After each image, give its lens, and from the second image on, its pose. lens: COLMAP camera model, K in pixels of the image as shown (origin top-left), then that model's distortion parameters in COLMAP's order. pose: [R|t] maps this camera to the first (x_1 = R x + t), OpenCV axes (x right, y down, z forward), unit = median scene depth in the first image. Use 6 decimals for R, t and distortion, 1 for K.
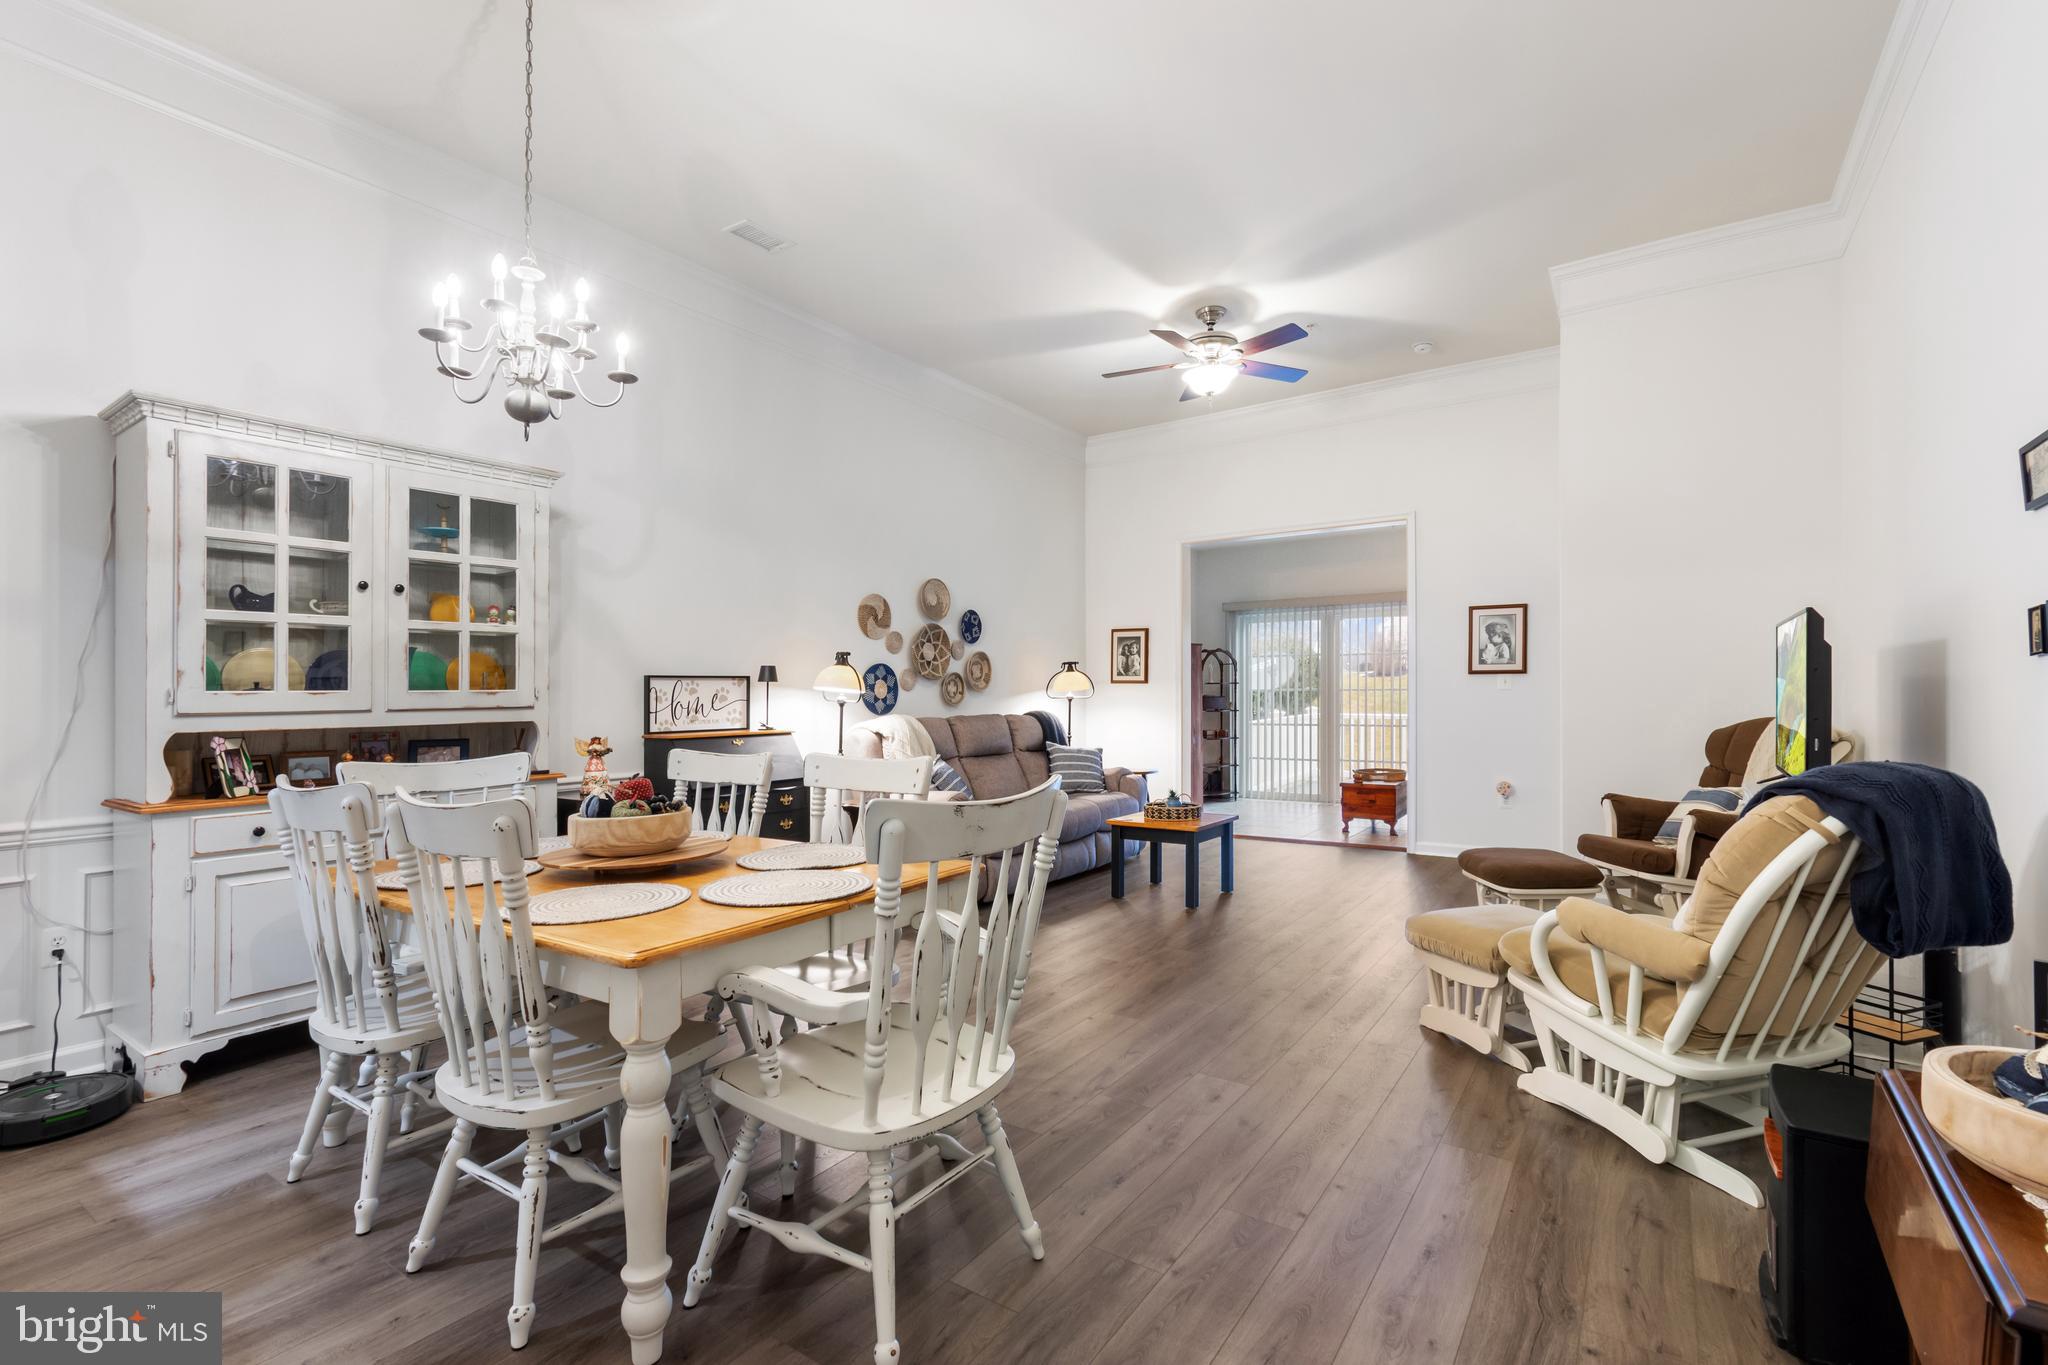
lens RADIAL K [[951.0, 0, 1024.0], [0, 951.0, 682.5], [0, 0, 1]] dist [-0.000273, -0.000190]
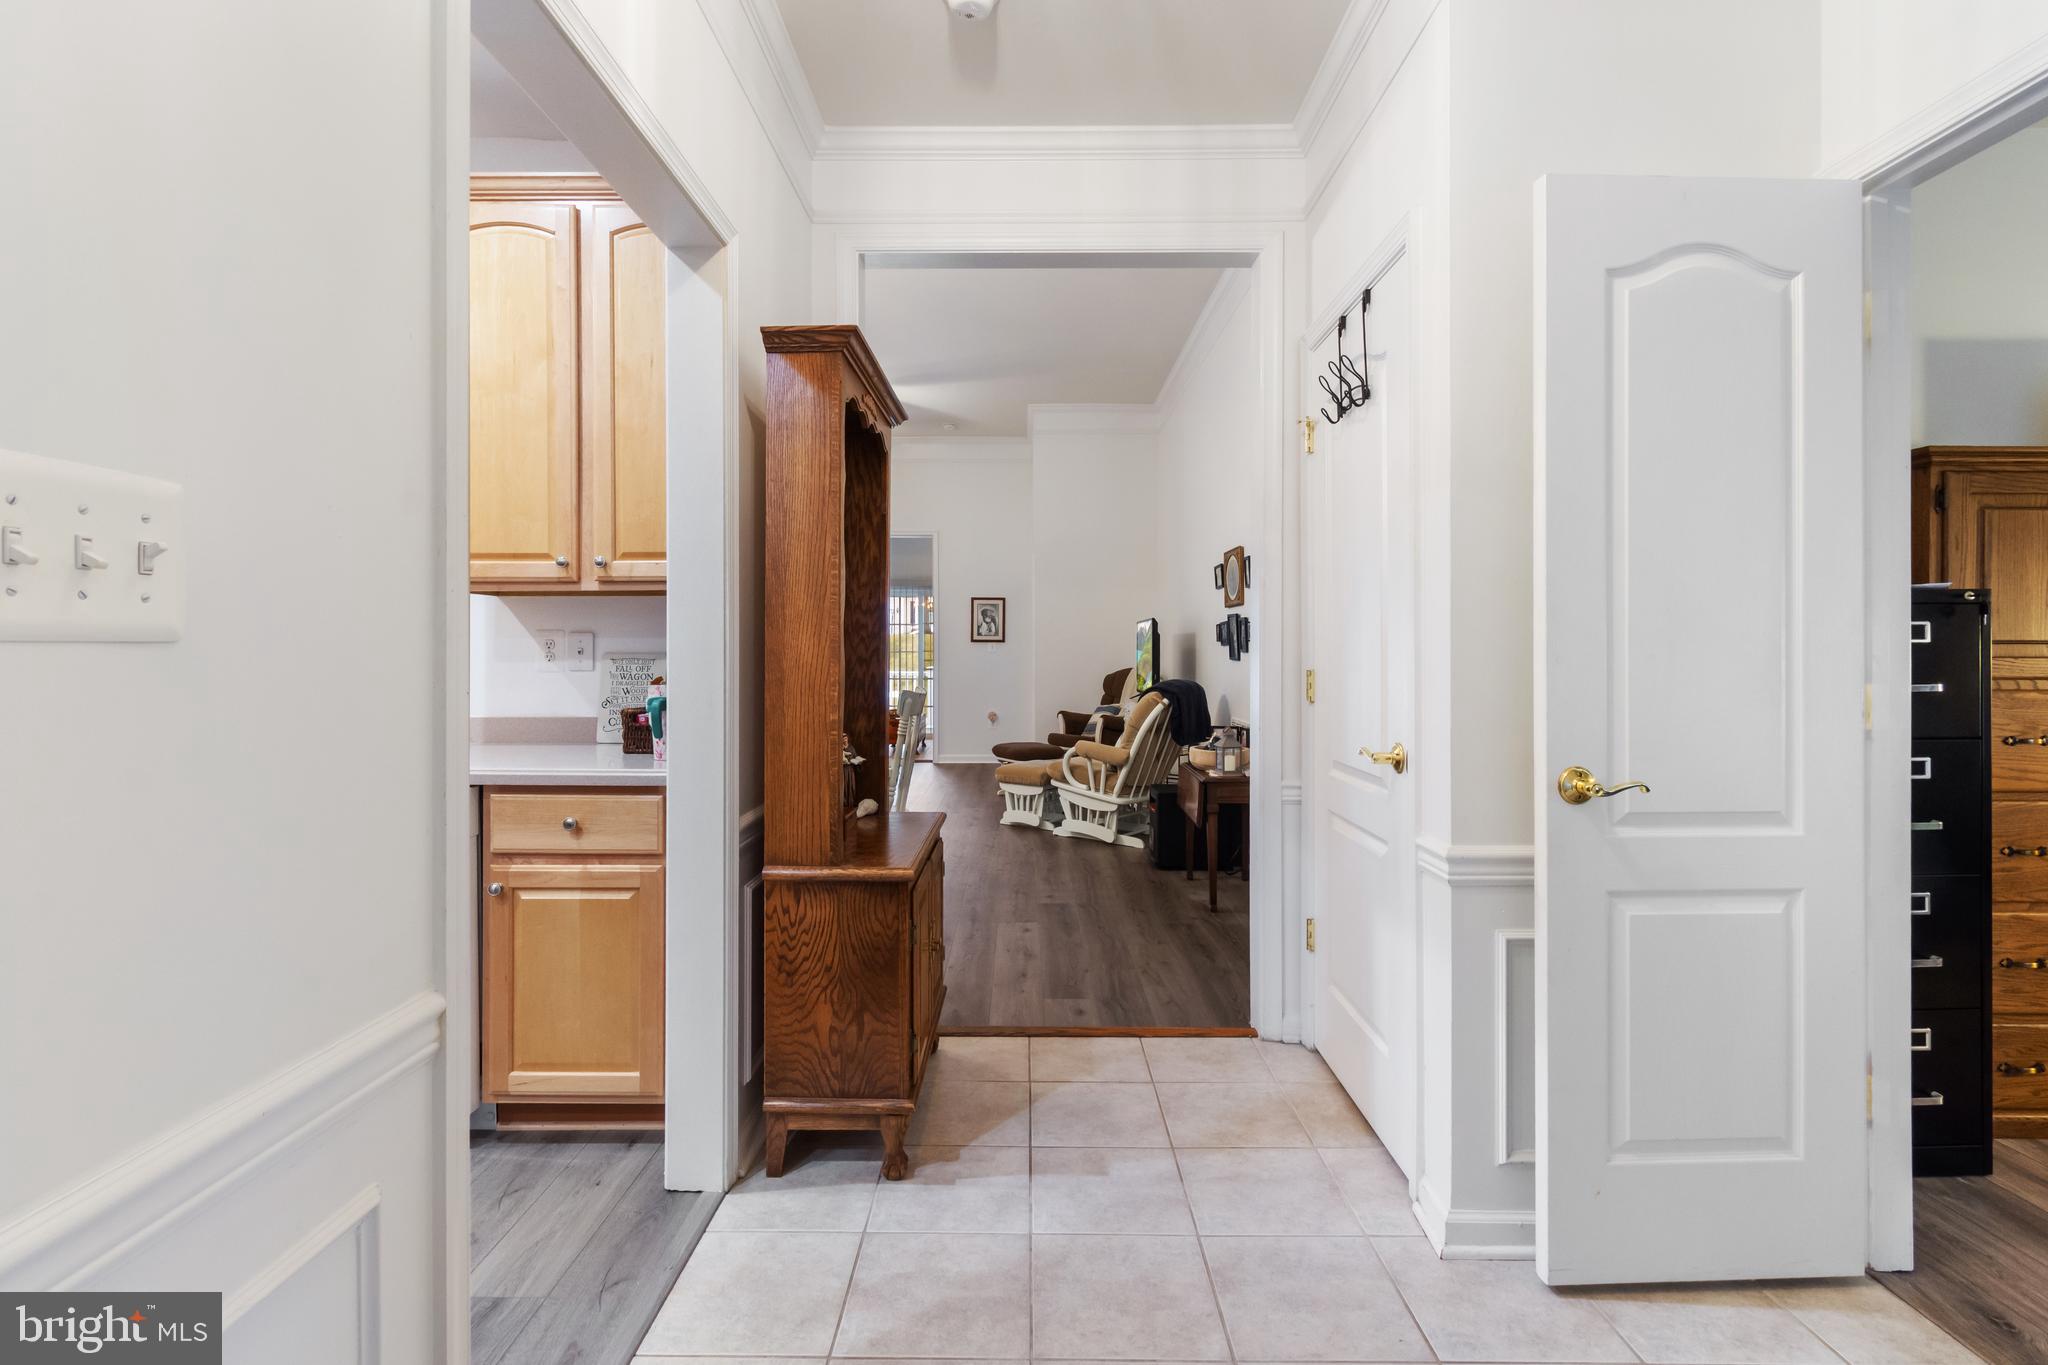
lens RADIAL K [[965.7, 0, 1023.3], [0, 965.7, 629.9], [0, 0, 1]] dist [0.000077, -0.000181]
pose [[0.834565, 0.010826, 0.550803, -0.773803], [-0.003309, 0.999887, -0.014640, -0.014832], [-0.550899, 0.010396, 0.834507, -0.831069]]
